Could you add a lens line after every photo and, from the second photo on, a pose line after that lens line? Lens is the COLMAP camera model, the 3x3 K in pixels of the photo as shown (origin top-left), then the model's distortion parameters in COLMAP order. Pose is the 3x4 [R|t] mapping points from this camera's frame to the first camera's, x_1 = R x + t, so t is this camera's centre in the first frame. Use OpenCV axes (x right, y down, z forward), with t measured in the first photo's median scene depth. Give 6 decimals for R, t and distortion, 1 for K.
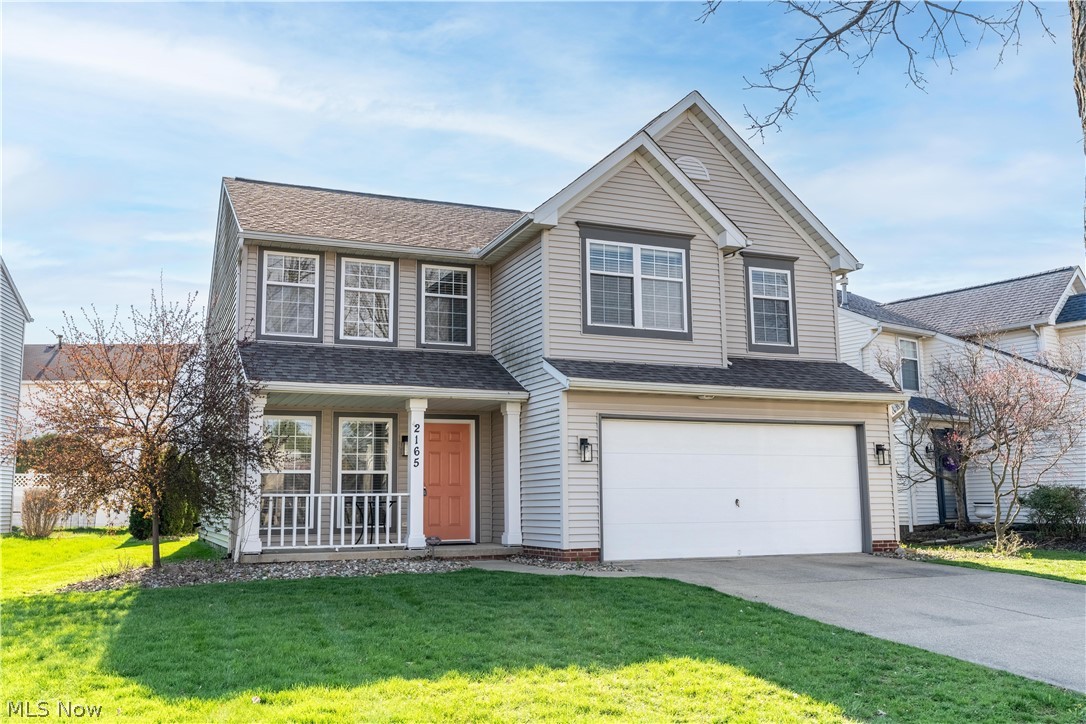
lens RADIAL K [[957.1, 0, 542.7], [0, 957.1, 354.0], [0, 0, 1]] dist [0.000132, -0.013084]
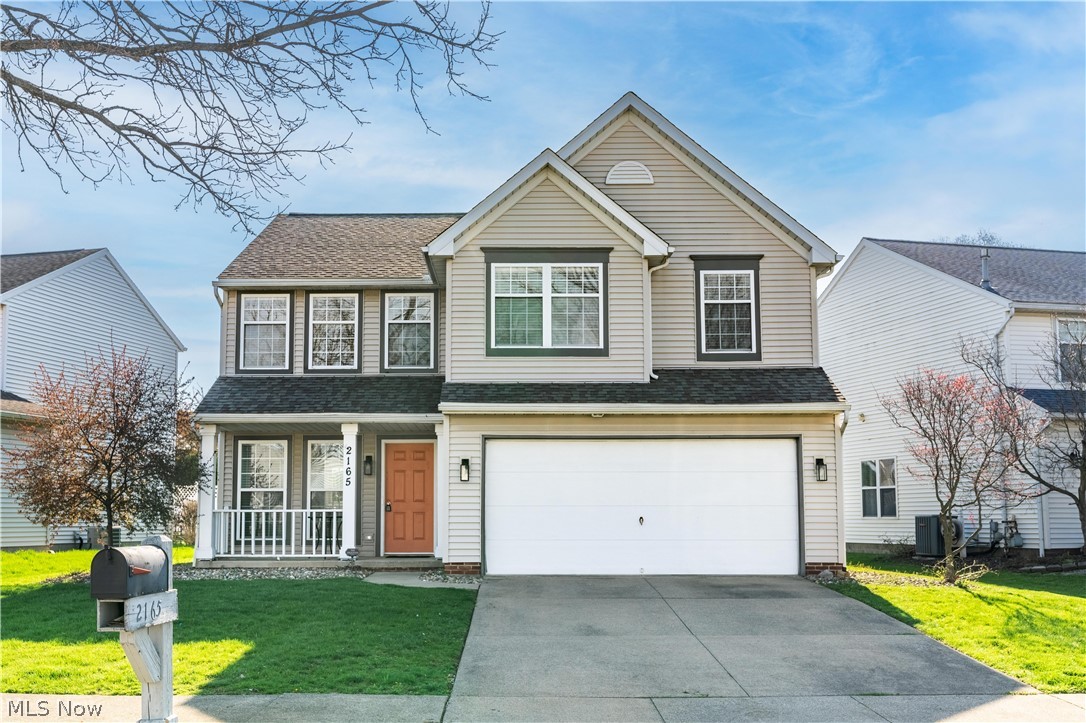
lens RADIAL K [[1193.3, 0, 543.1], [0, 1193.3, 367.9], [0, 0, 1]] dist [0.000704, 0.000000]
pose [[0.918127, -0.041231, -0.394136, 0.581549], [0.054502, 0.998259, 0.022532, -0.033489], [0.392521, -0.042168, 0.918776, -0.155836]]
